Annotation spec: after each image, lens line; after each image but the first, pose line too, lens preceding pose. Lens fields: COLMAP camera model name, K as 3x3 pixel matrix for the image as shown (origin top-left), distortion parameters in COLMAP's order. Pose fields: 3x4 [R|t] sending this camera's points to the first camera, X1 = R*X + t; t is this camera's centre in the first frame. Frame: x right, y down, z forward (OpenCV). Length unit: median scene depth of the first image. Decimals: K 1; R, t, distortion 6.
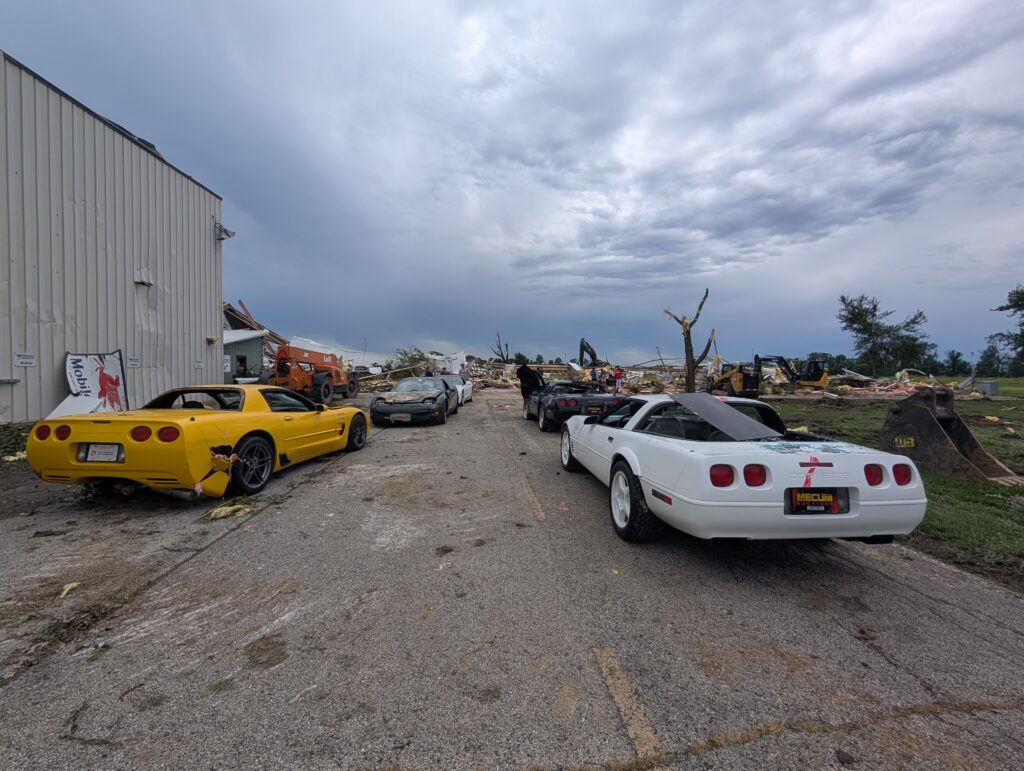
lens RADIAL K [[419.3, 0, 516.2], [0, 419.3, 384.0], [0, 0, 1]] dist [-0.021598, -0.000629]
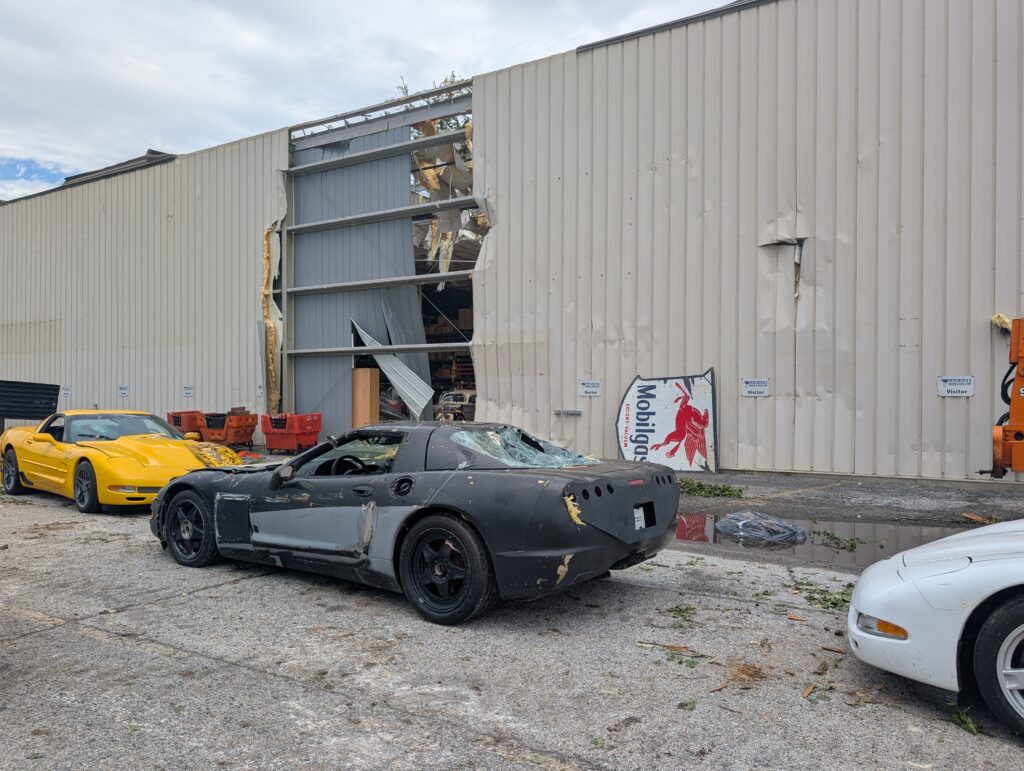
lens RADIAL K [[678.1, 0, 511.8], [0, 678.1, 388.9], [0, 0, 1]] dist [-0.005540, -0.003908]
pose [[-0.570967, 0.002679, -0.820969, 0.014703], [-0.020159, 0.999647, 0.017282, -0.019871], [0.820725, 0.026418, -0.570712, 0.417592]]
